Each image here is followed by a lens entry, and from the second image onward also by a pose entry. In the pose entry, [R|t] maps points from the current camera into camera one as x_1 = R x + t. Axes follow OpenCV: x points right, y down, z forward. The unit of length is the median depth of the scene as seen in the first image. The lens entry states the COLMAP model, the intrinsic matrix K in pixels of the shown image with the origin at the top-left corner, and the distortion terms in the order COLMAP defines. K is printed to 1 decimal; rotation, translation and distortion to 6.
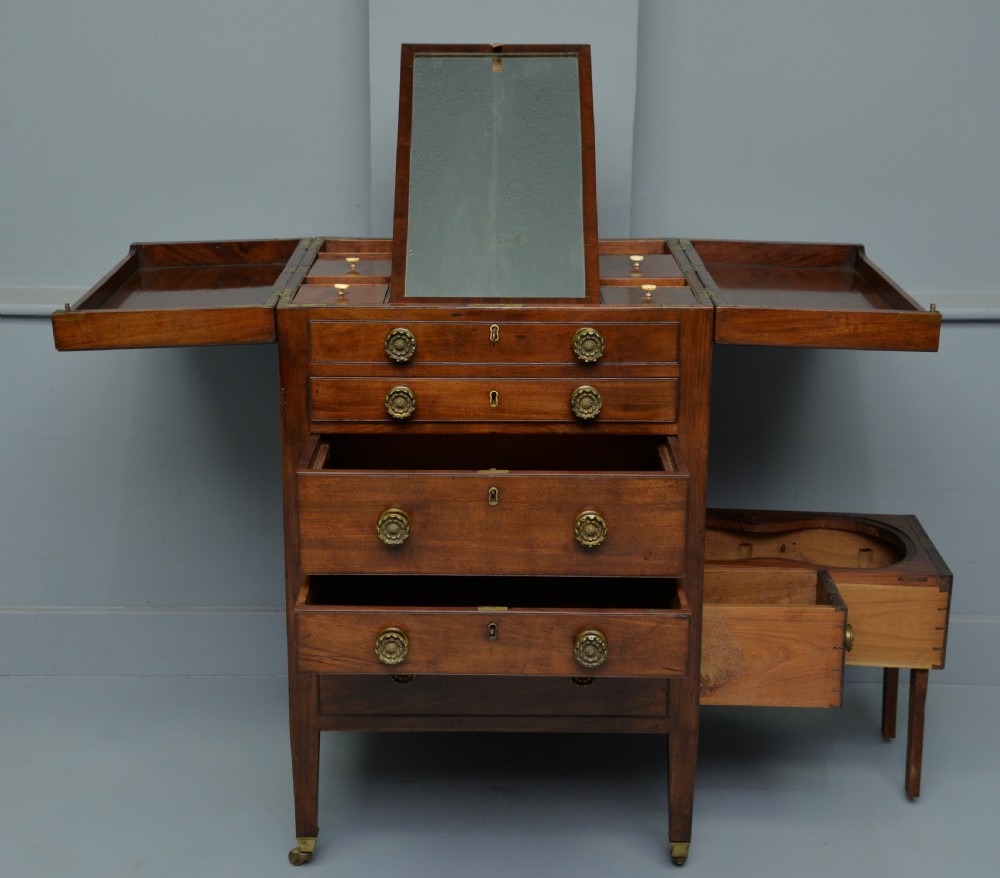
lens RADIAL K [[1783.6, 0, 485.0], [0, 1783.6, 445.6], [0, 0, 1]] dist [0.197945, 0.080182]
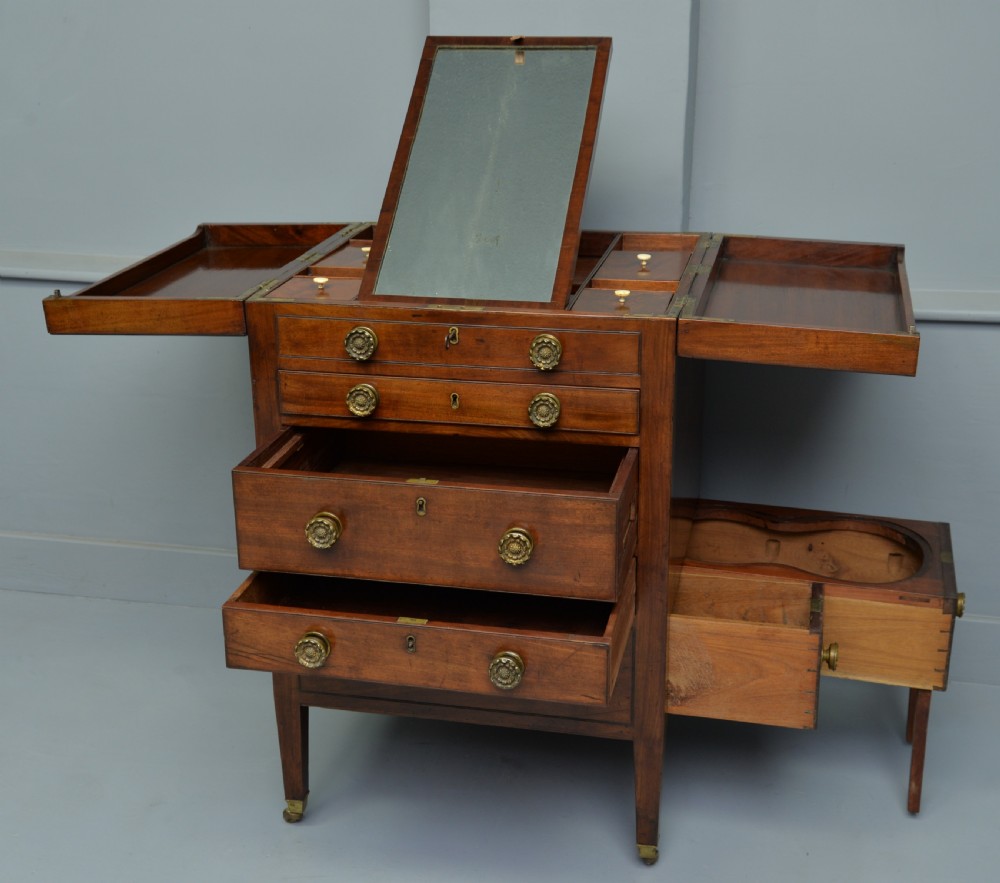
lens RADIAL K [[1451.9, 0, 500.0], [0, 1451.9, 441.5], [0, 0, 1]] dist [0.103567, 0.015194]
pose [[0.978638, 0.057126, -0.197494, 0.190528], [-0.045163, 0.996891, 0.064558, -0.057114], [0.200568, -0.054259, 0.978176, 0.214682]]
